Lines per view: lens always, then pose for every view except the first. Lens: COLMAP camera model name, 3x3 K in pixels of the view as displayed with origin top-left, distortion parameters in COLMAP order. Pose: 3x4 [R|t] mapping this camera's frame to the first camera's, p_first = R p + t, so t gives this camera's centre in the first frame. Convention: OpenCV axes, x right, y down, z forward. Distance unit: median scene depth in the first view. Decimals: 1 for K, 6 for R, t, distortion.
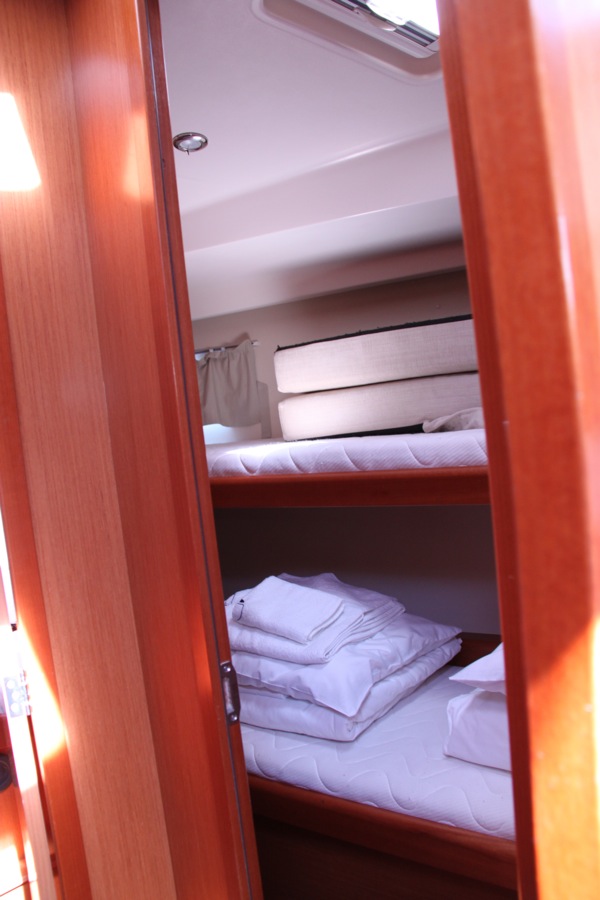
lens RADIAL K [[763.7, 0, 297.6], [0, 763.7, 449.4], [0, 0, 1]] dist [-0.172703, 0.132843]
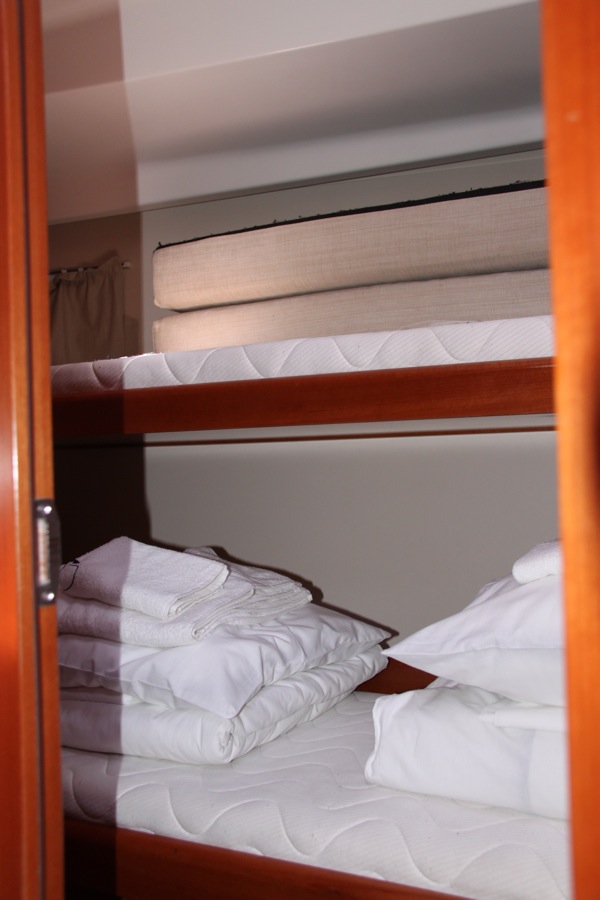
lens RADIAL K [[967.2, 0, 300.3], [0, 967.2, 449.8], [0, 0, 1]] dist [0.004806, 0.000000]
pose [[0.987714, 0.082631, 0.132642, 0.001272], [-0.069280, 0.992338, -0.102302, 0.166826], [-0.140079, 0.091855, 0.985870, 0.104057]]
